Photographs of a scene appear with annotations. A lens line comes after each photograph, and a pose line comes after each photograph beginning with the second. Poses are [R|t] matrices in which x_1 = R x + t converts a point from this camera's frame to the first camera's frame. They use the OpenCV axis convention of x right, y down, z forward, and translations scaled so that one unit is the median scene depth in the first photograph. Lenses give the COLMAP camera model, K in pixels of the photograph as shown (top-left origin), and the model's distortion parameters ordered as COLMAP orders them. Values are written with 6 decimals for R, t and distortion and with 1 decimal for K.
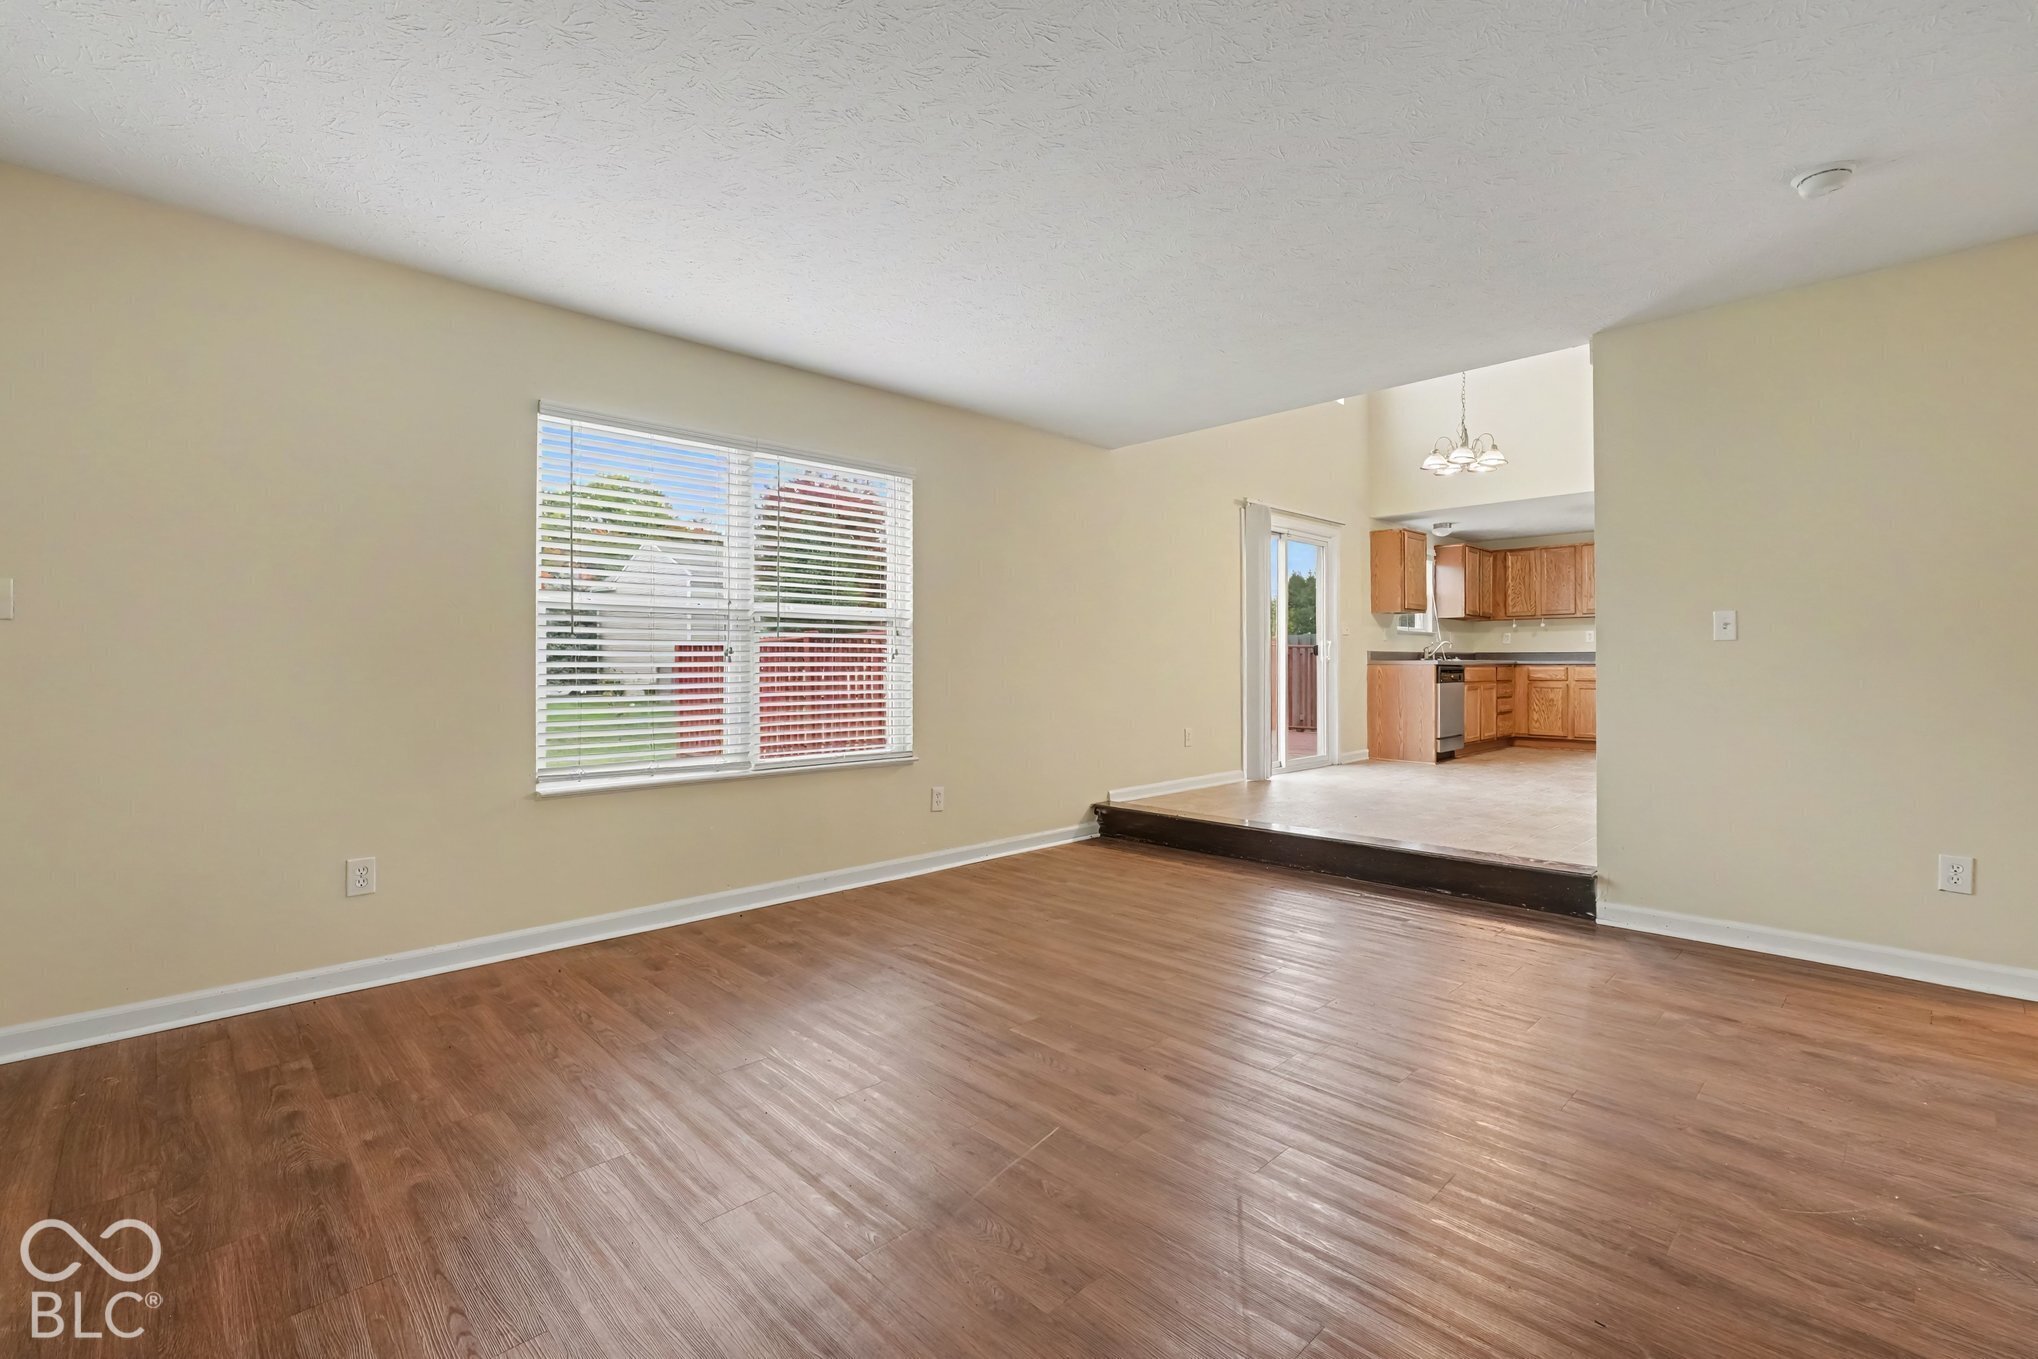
lens RADIAL K [[890.2, 0, 1025.2], [0, 890.2, 652.1], [0, 0, 1]] dist [-0.018247, -0.000356]
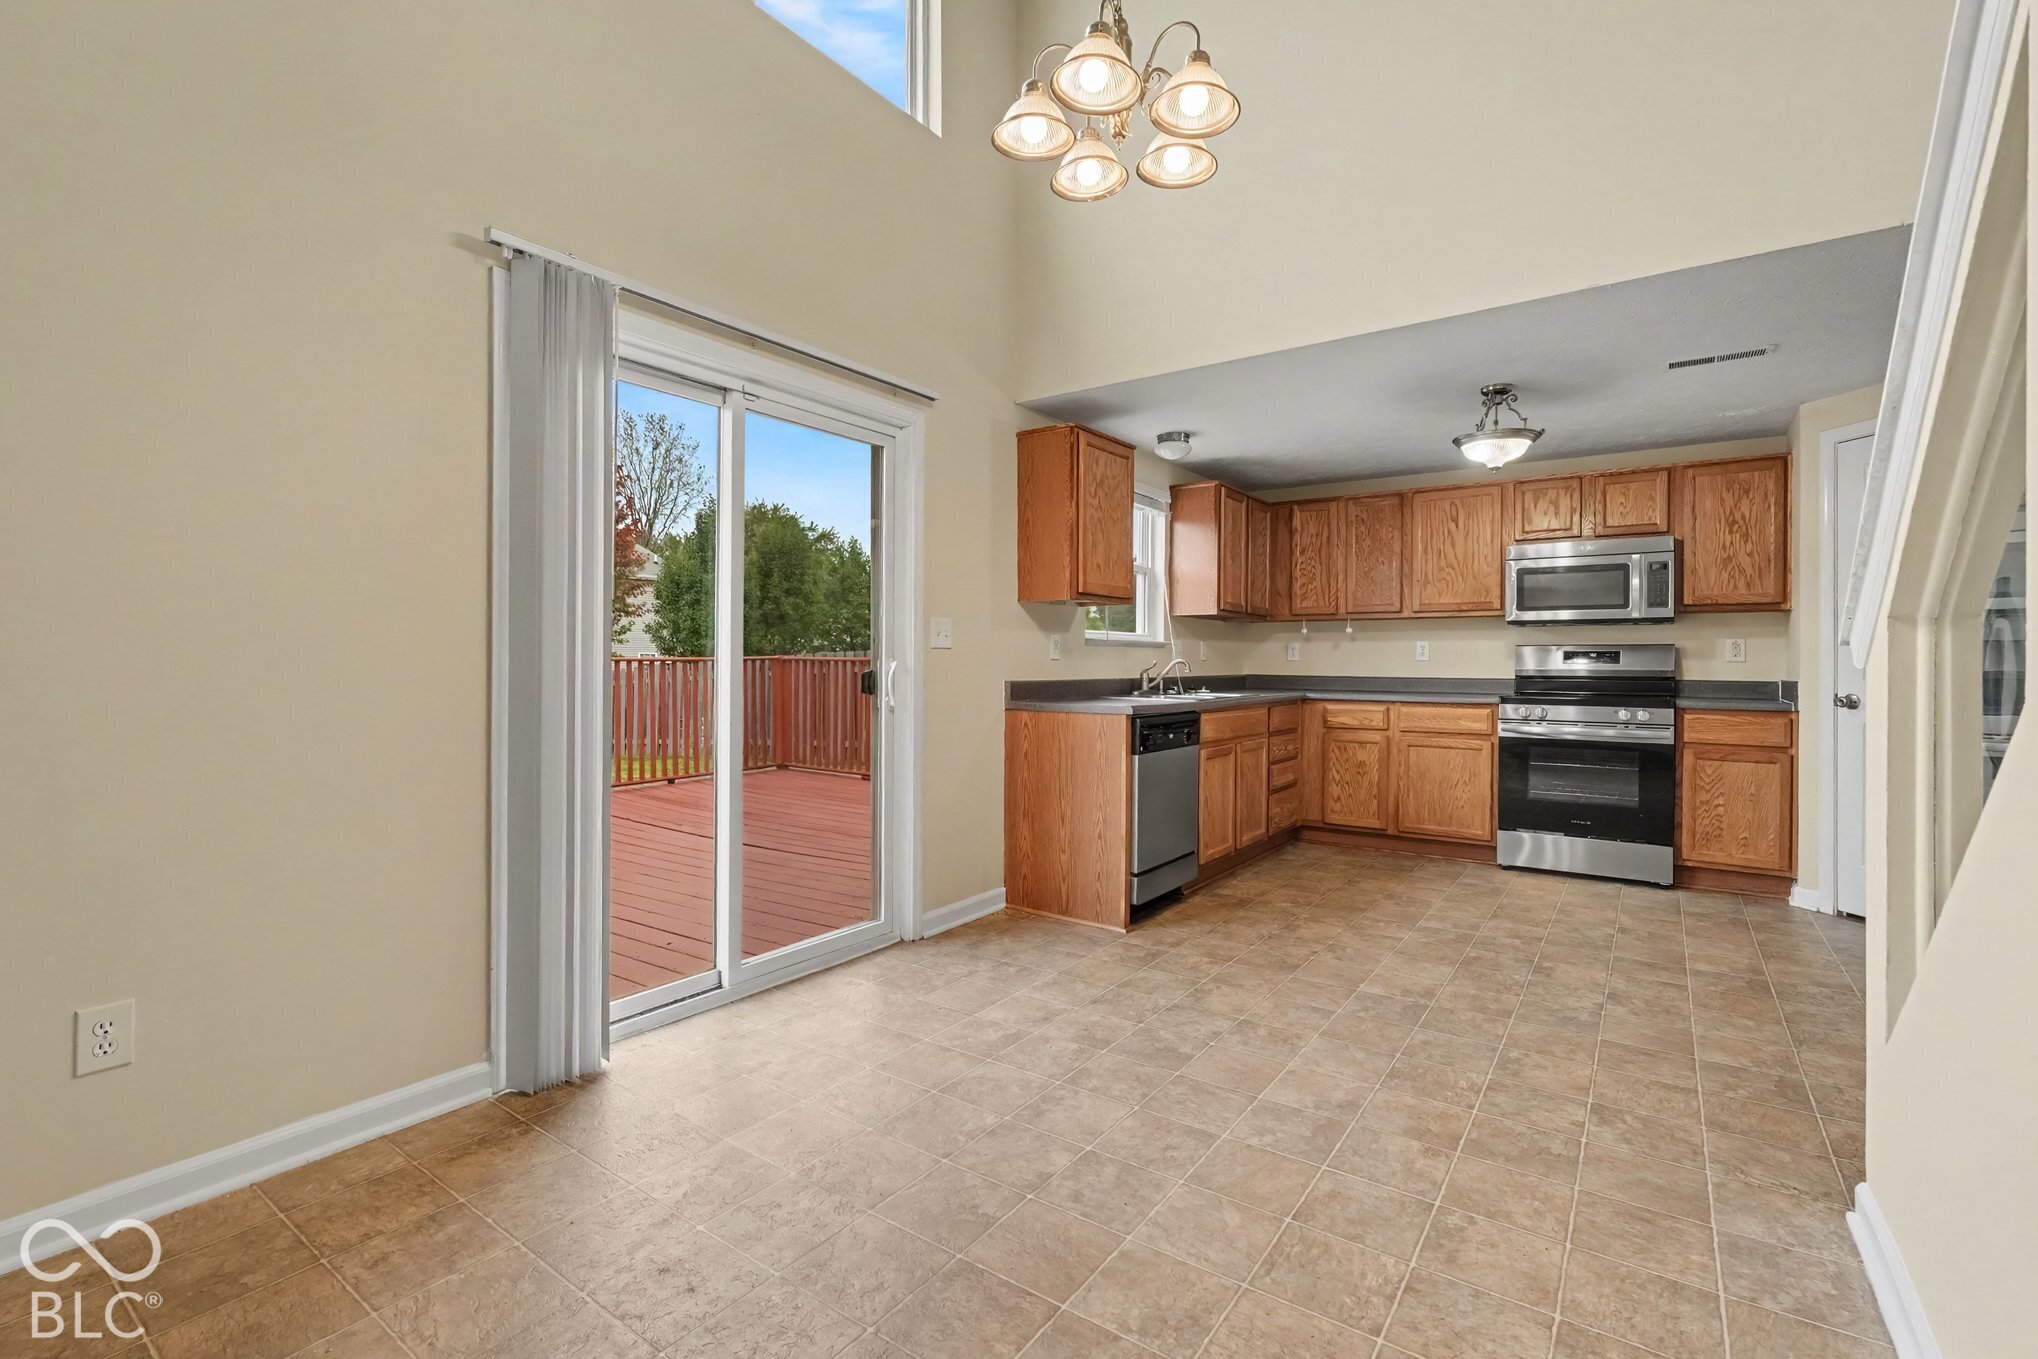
lens RADIAL K [[890.2, 0, 1033.4], [0, 890.2, 669.9], [0, 0, 1]] dist [-0.018247, -0.000356]
pose [[0.983354, 0.001819, 0.181690, 0.292869], [-0.005597, 0.999779, 0.020283, -0.016294], [-0.181612, -0.020962, 0.983147, 0.493337]]
